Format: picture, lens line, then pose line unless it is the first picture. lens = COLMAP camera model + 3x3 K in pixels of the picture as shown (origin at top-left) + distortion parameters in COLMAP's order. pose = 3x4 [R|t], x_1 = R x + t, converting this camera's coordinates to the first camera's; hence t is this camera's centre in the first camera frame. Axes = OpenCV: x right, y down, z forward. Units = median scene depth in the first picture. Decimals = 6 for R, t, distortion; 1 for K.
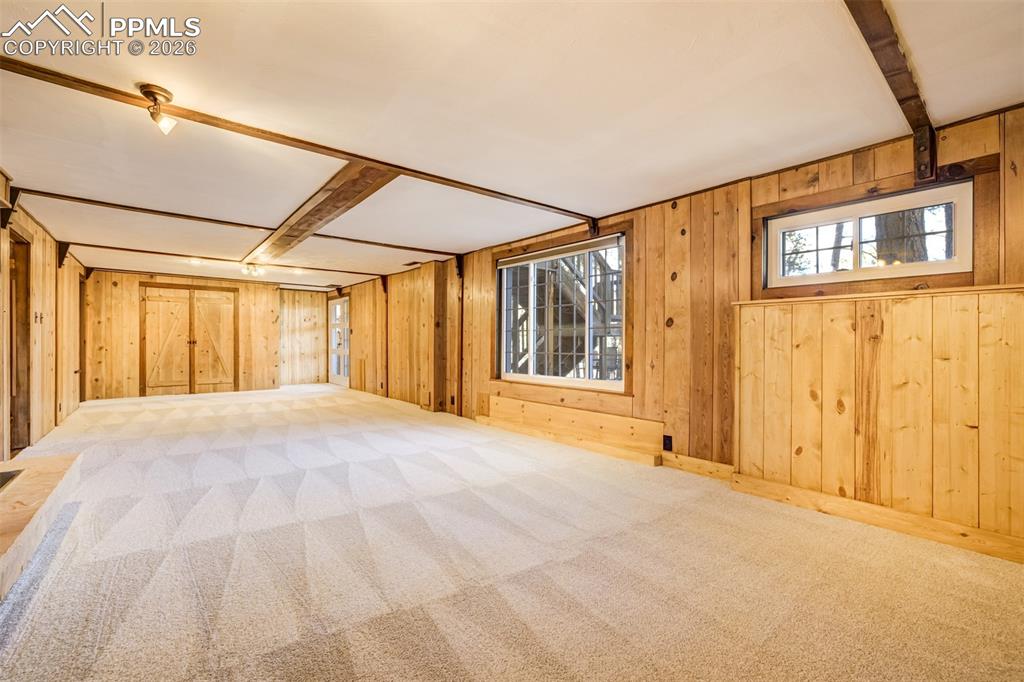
lens RADIAL K [[439.2, 0, 510.0], [0, 439.2, 345.9], [0, 0, 1]] dist [-0.024285, 0.007324]
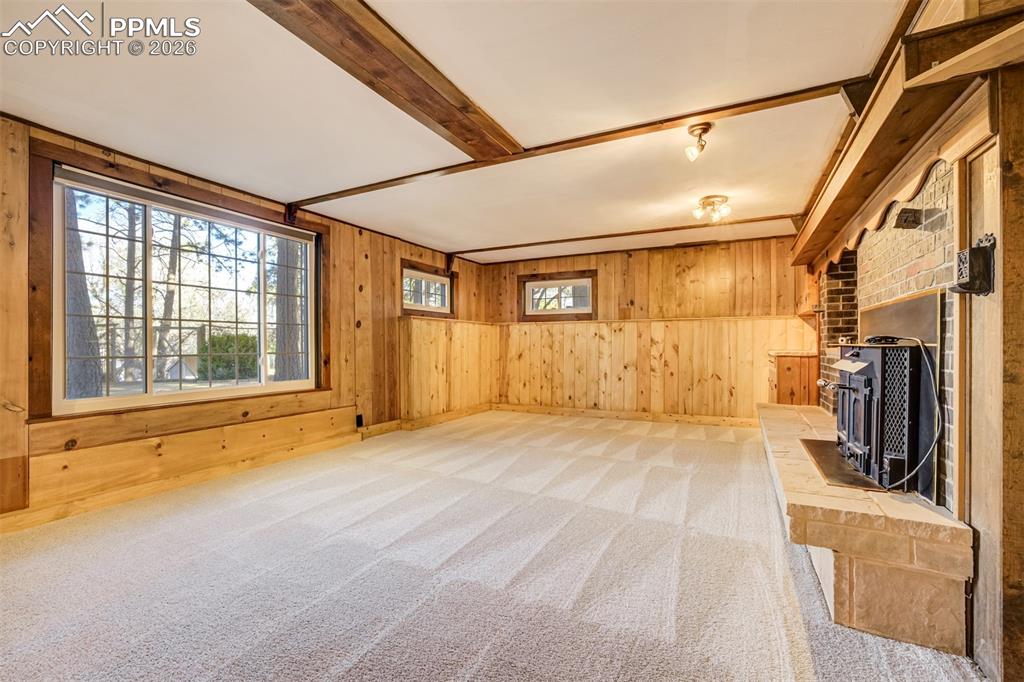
lens RADIAL K [[439.2, 0, 510.9], [0, 439.2, 342.2], [0, 0, 1]] dist [-0.024285, 0.007324]
pose [[-0.393064, 0.003841, 0.919503, -0.963616], [0.008332, 0.999965, -0.000616, 0.001982], [-0.919473, 0.007419, -0.393082, 1.097723]]
